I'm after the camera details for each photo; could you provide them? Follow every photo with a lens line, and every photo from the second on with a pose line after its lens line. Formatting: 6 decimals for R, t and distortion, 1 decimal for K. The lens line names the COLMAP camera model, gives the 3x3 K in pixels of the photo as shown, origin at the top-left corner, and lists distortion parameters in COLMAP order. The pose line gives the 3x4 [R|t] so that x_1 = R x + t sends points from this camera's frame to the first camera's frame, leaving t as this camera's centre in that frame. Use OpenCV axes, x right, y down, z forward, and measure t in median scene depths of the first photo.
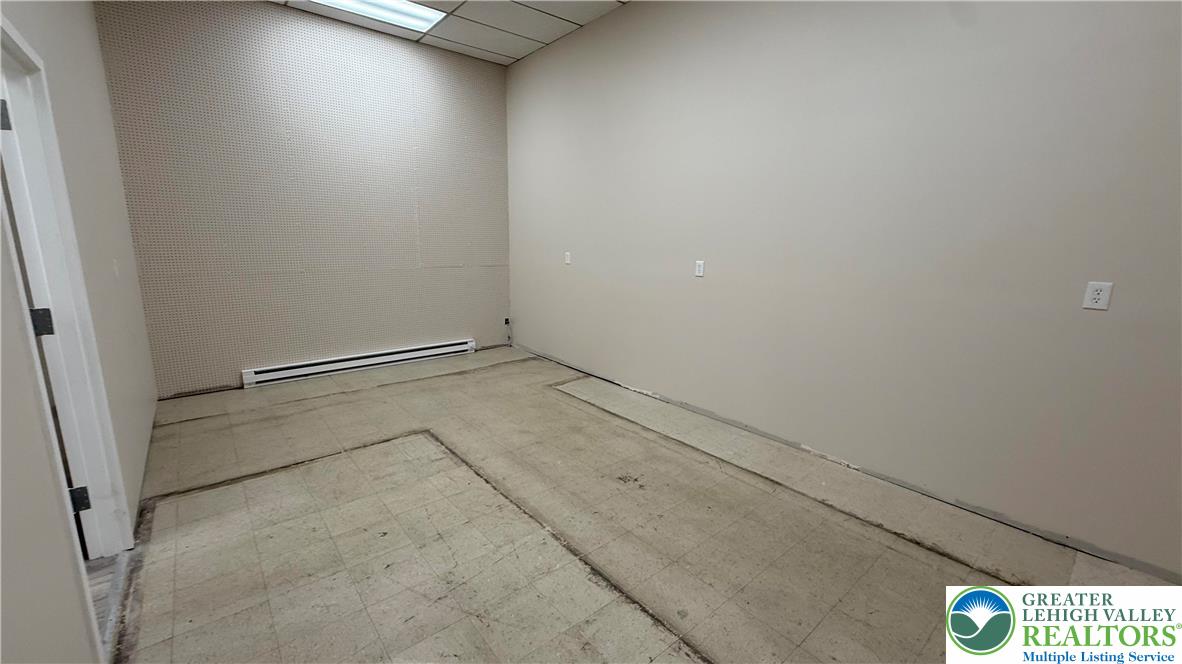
lens RADIAL K [[470.0, 0, 589.8], [0, 470.0, 331.5], [0, 0, 1]] dist [-0.000961, 0.000445]
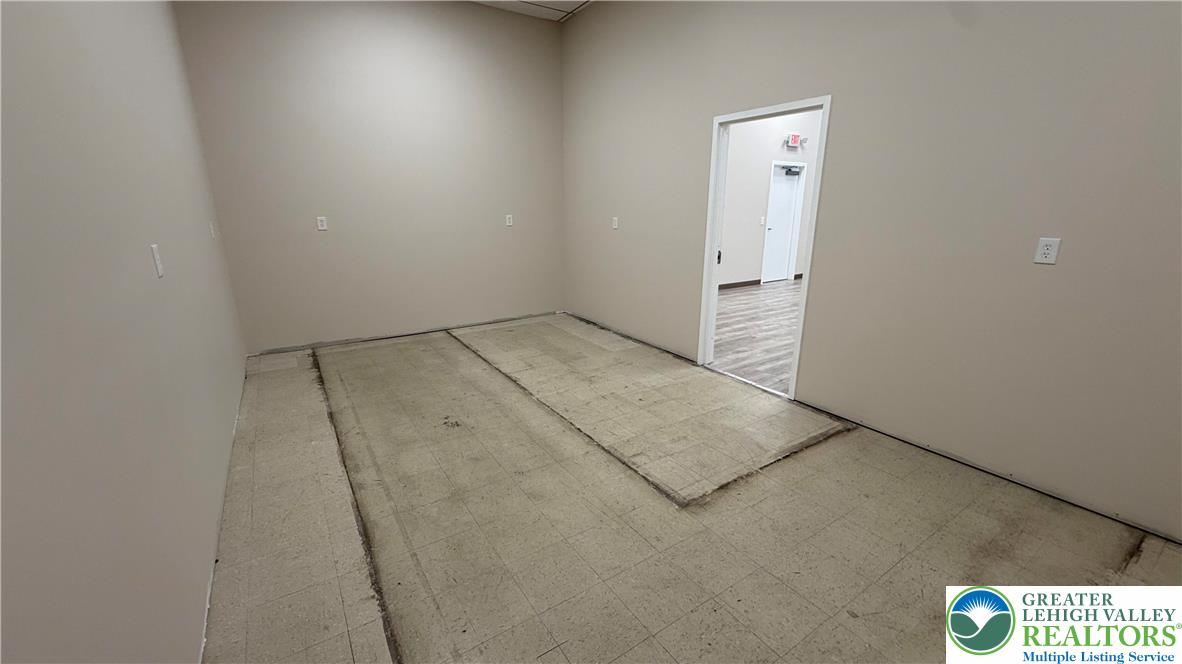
lens RADIAL K [[470.0, 0, 589.8], [0, 470.0, 331.5], [0, 0, 1]] dist [-0.000961, 0.000445]
pose [[-0.993359, -0.044788, 0.105981, -0.323525], [0.008136, 0.891471, 0.453006, -0.349059], [-0.114768, 0.450859, -0.885186, 1.727860]]
